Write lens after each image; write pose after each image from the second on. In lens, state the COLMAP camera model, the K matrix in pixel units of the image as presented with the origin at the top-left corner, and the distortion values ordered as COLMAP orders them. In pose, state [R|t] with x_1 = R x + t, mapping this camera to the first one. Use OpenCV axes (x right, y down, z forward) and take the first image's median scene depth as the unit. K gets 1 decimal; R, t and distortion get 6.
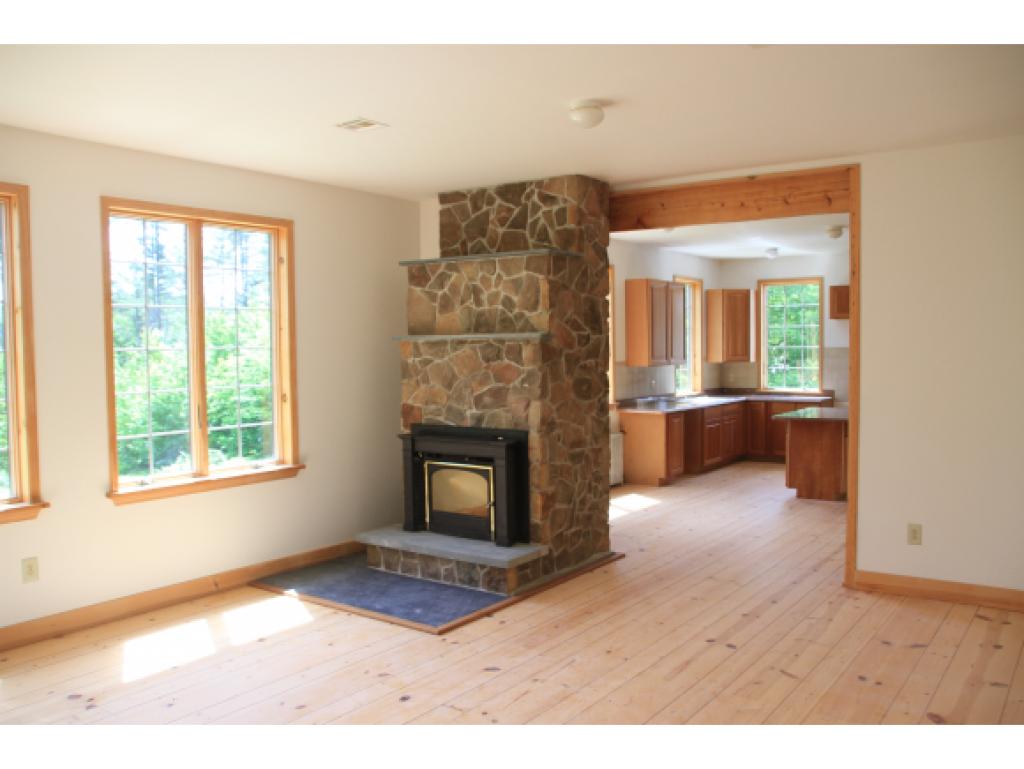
lens RADIAL K [[855.8, 0, 516.5], [0, 855.8, 388.5], [0, 0, 1]] dist [-0.150414, 0.162921]
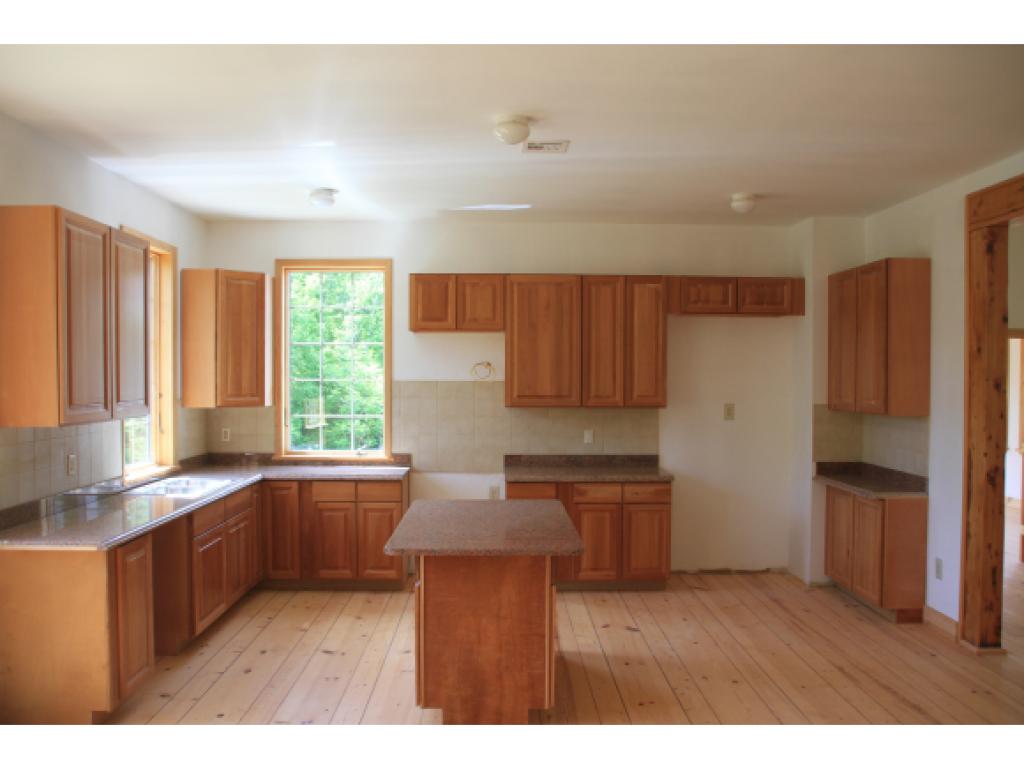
lens RADIAL K [[855.8, 0, 516.5], [0, 855.8, 388.5], [0, 0, 1]] dist [-0.150414, 0.162921]
pose [[0.796649, 0.002280, 0.604438, 0.078225], [0.019319, 0.999386, -0.029232, -0.024682], [-0.604133, 0.034965, 0.796116, 0.482762]]
